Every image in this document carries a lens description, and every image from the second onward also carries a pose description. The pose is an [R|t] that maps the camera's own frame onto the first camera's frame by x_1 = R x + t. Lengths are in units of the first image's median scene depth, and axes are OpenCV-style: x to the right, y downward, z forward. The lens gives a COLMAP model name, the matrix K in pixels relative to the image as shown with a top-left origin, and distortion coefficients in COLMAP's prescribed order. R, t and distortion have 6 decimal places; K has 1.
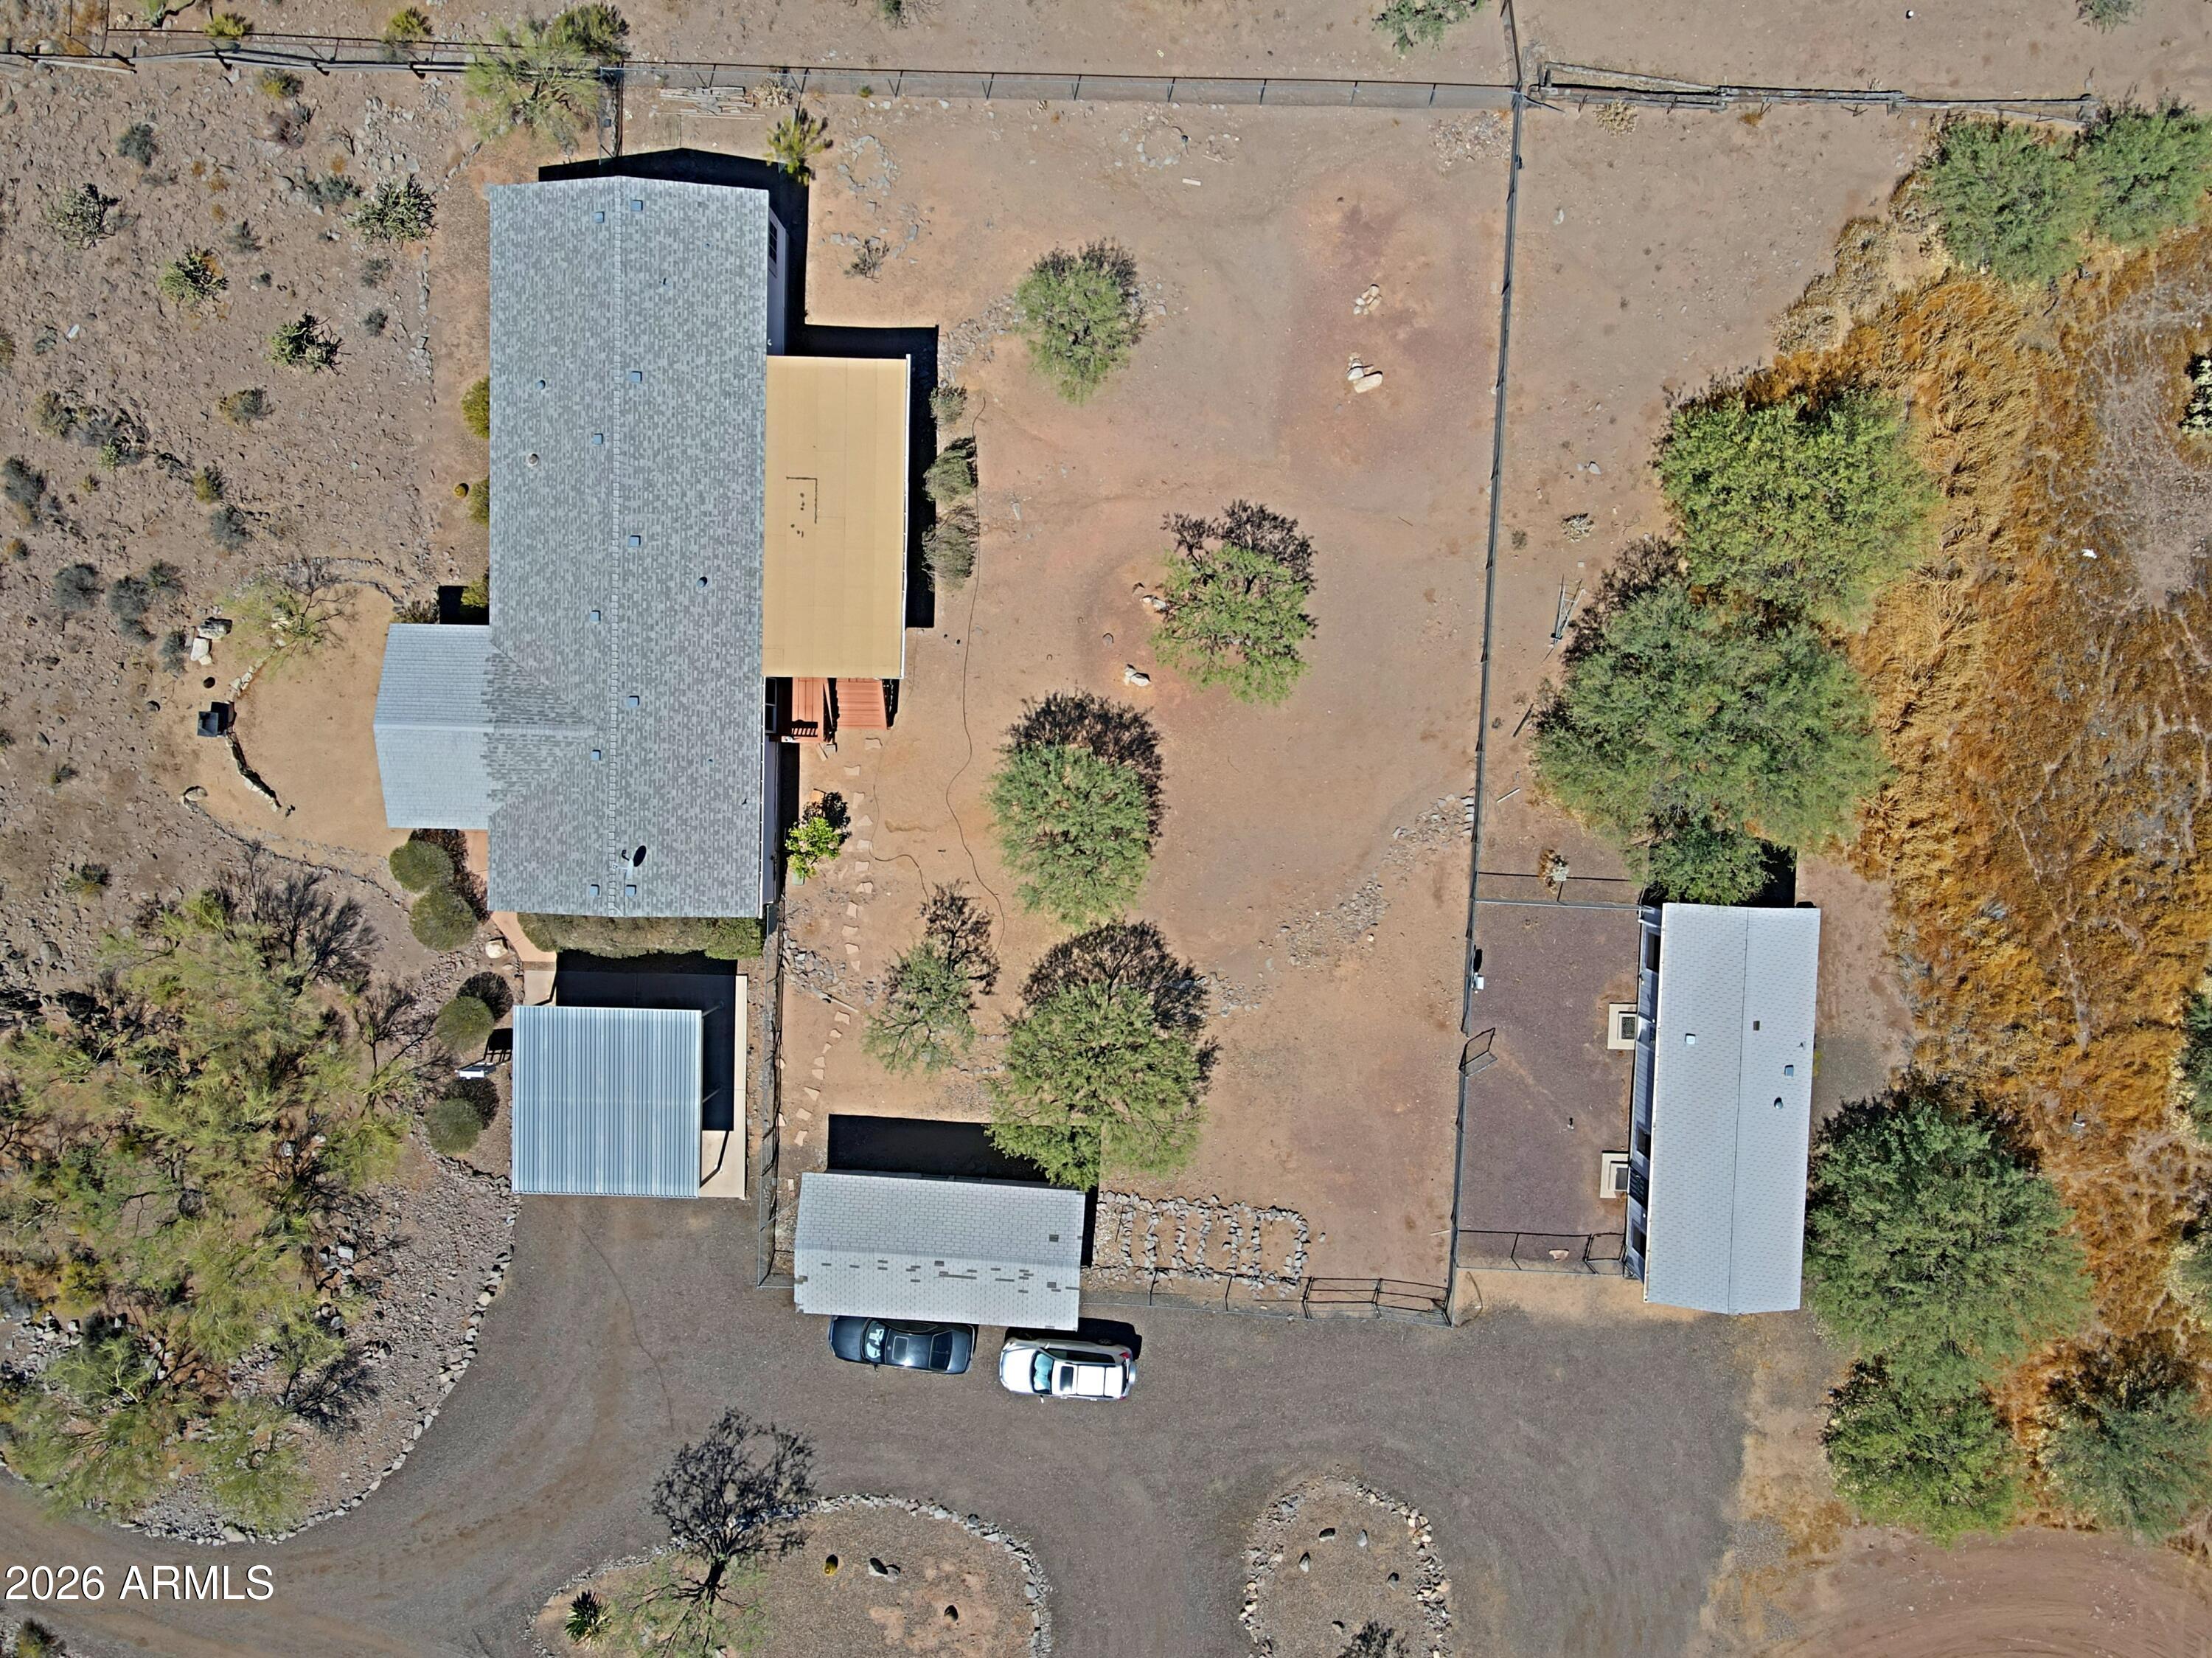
lens RADIAL K [[1621.4, 0, 1101.4], [0, 1621.4, 827.7], [0, 0, 1]] dist [0.009787, 0.016628]
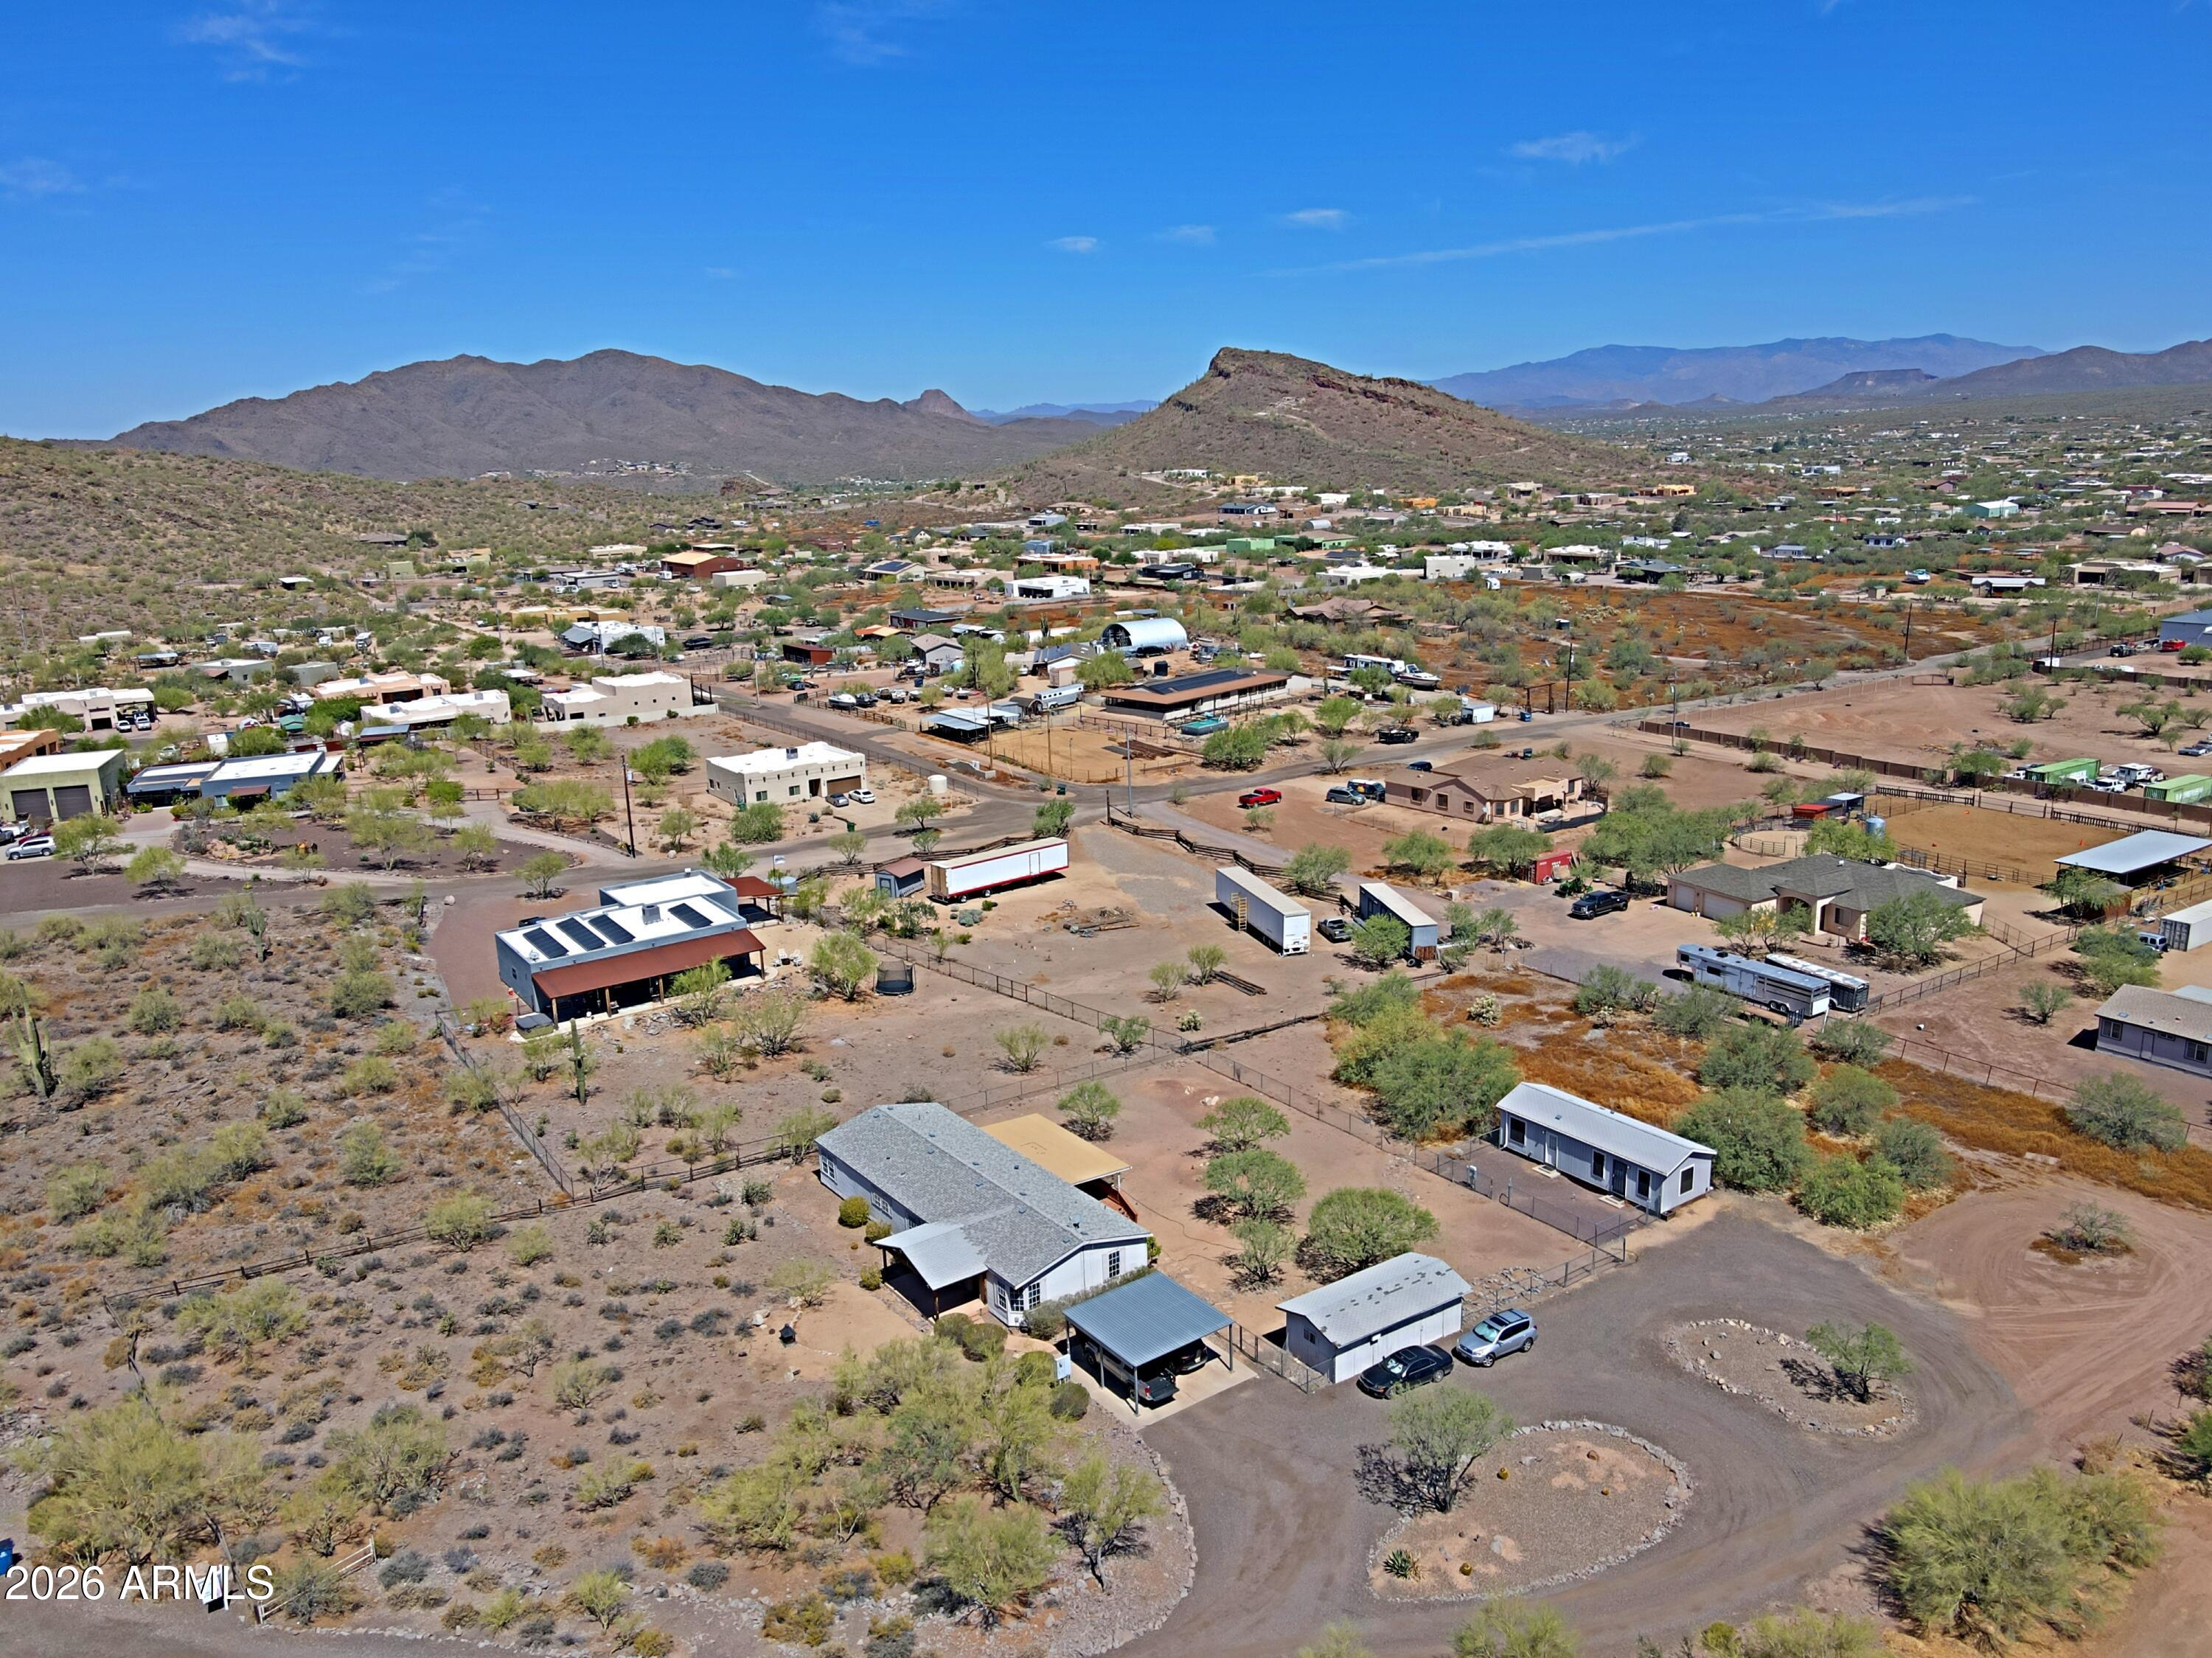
lens RADIAL K [[1621.0, 0, 1103.3], [0, 1621.0, 838.8], [0, 0, 1]] dist [0.009787, 0.016628]
pose [[0.796052, -0.141717, 0.588402, -1.117911], [0.604476, 0.137726, -0.784627, 1.219376], [0.030157, 0.980279, 0.195301, 0.252153]]
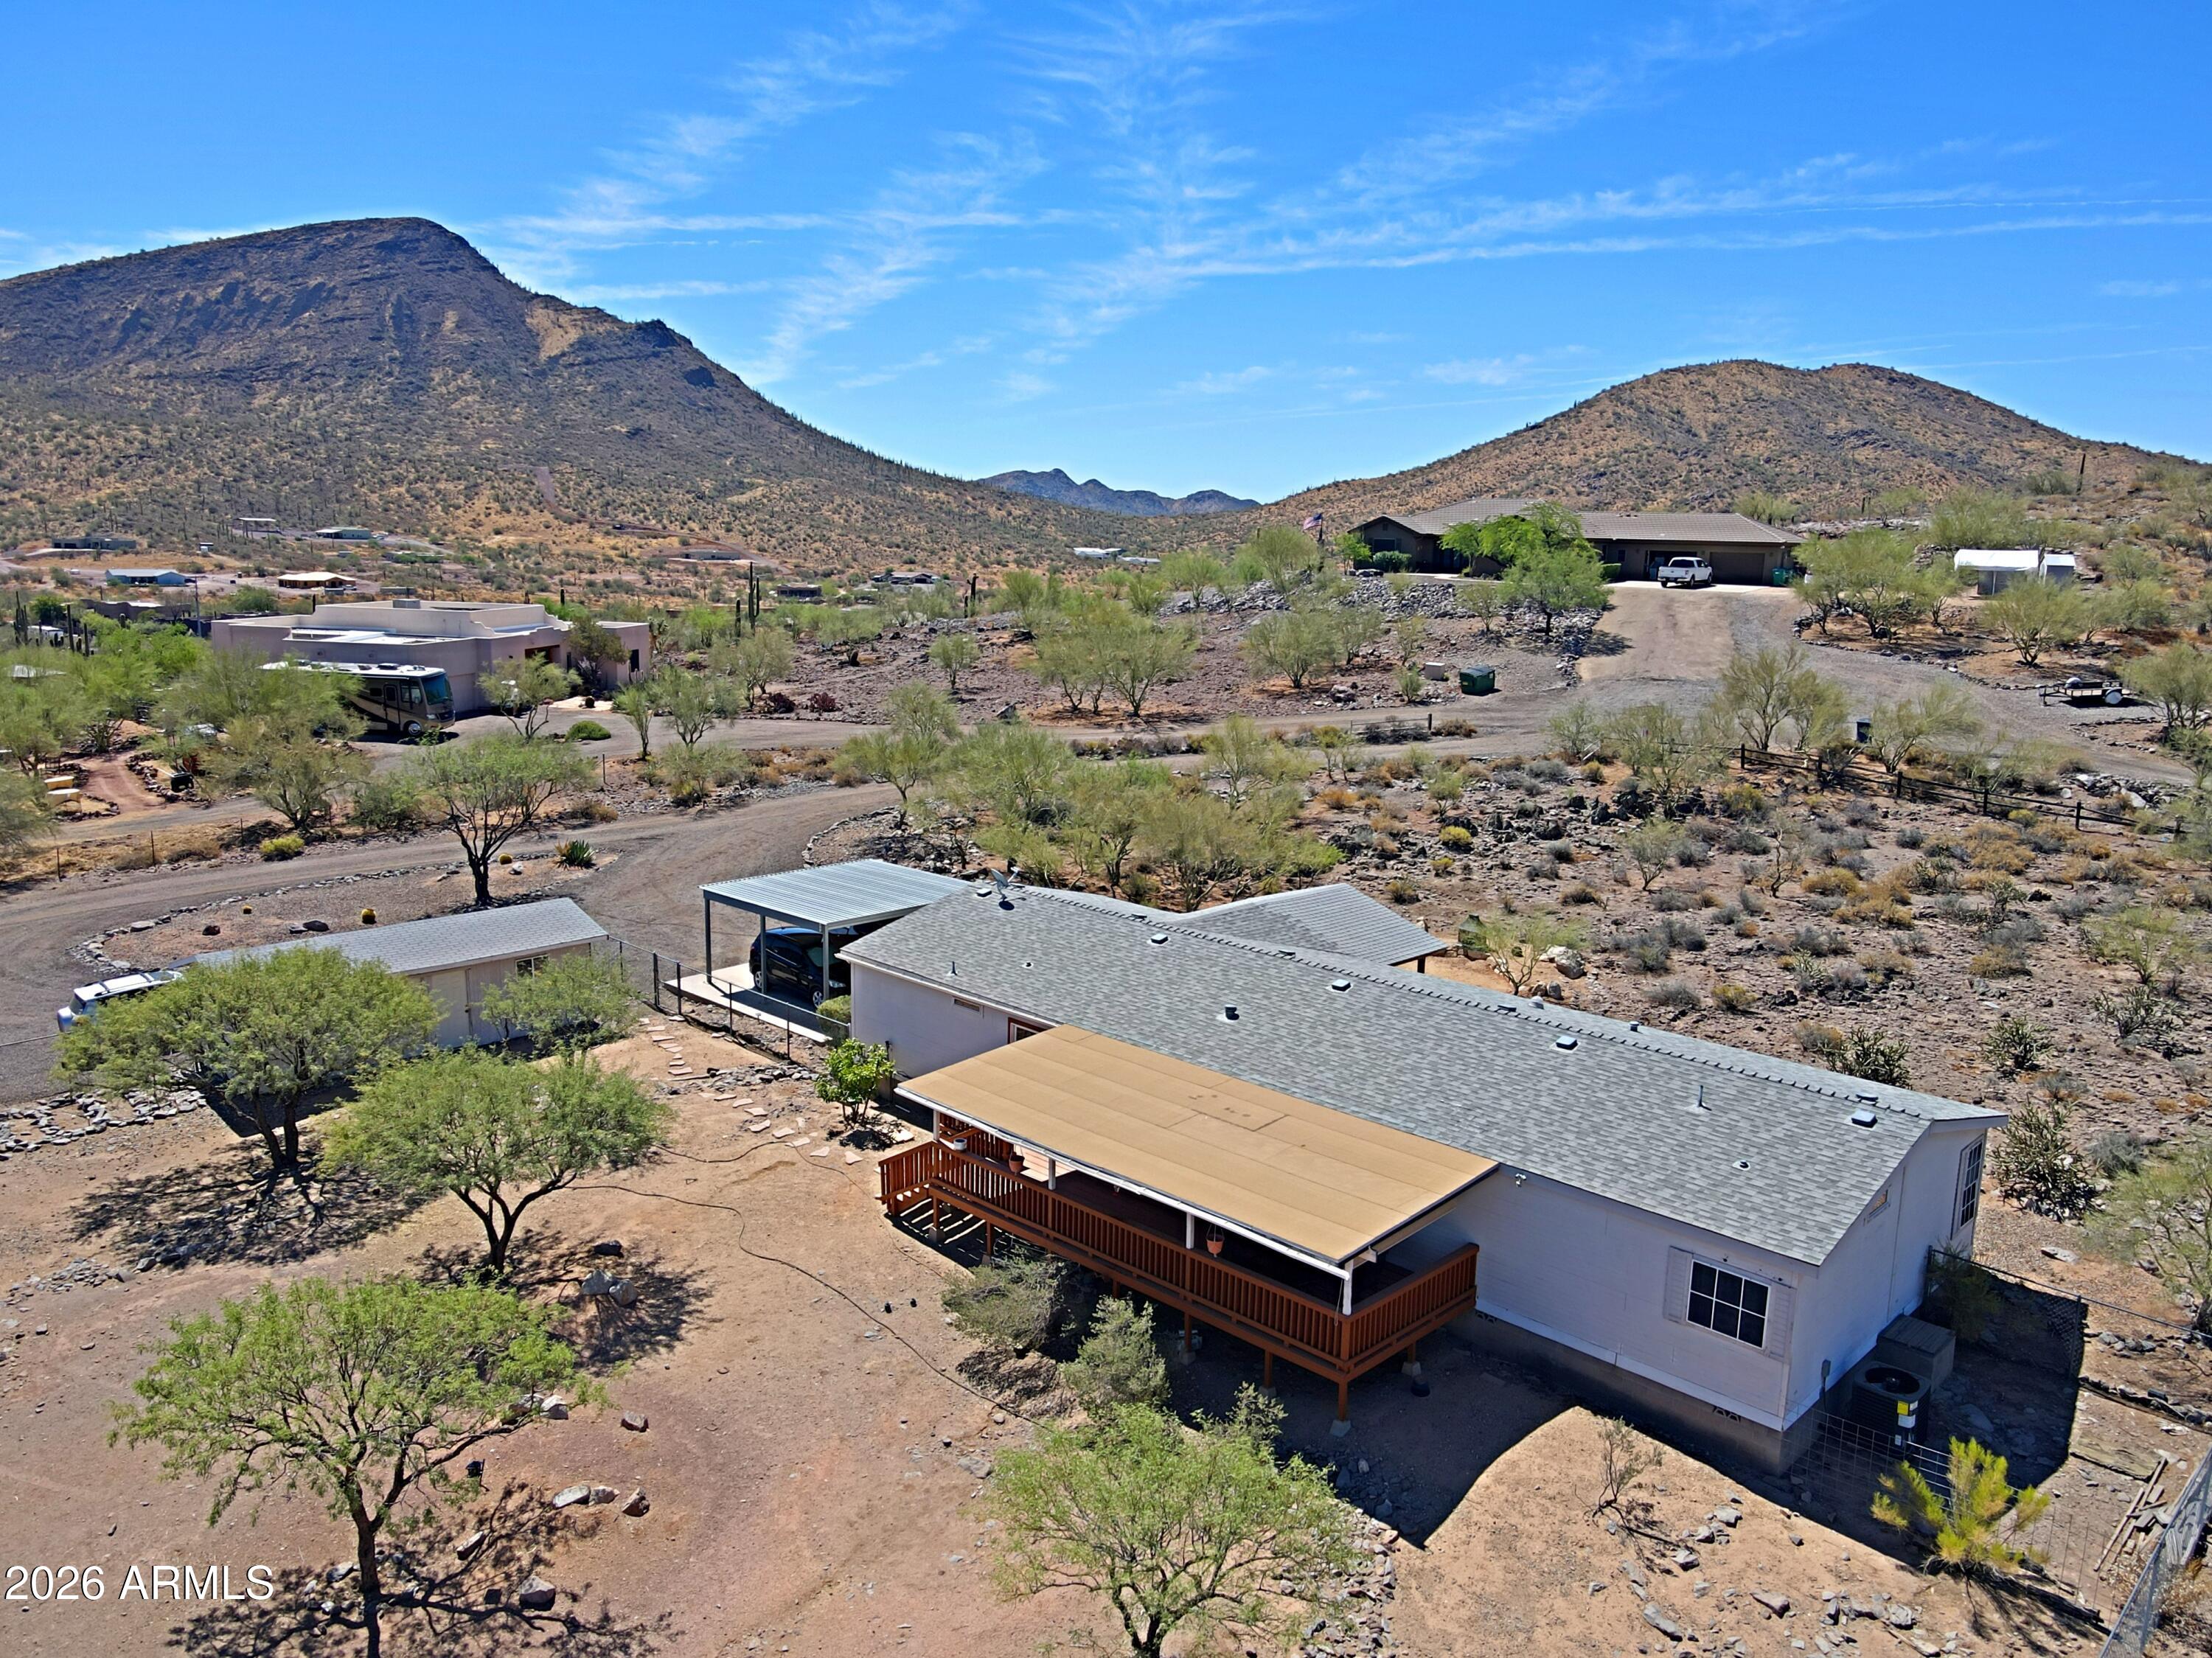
lens RADIAL K [[1621.0, 0, 1111.3], [0, 1621.0, 826.6], [0, 0, 1]] dist [0.009787, 0.016628]
pose [[-0.677770, 0.153923, -0.718982, 0.216710], [-0.734754, -0.178530, 0.654418, -0.483912], [-0.027630, 0.971820, 0.234098, 0.724109]]
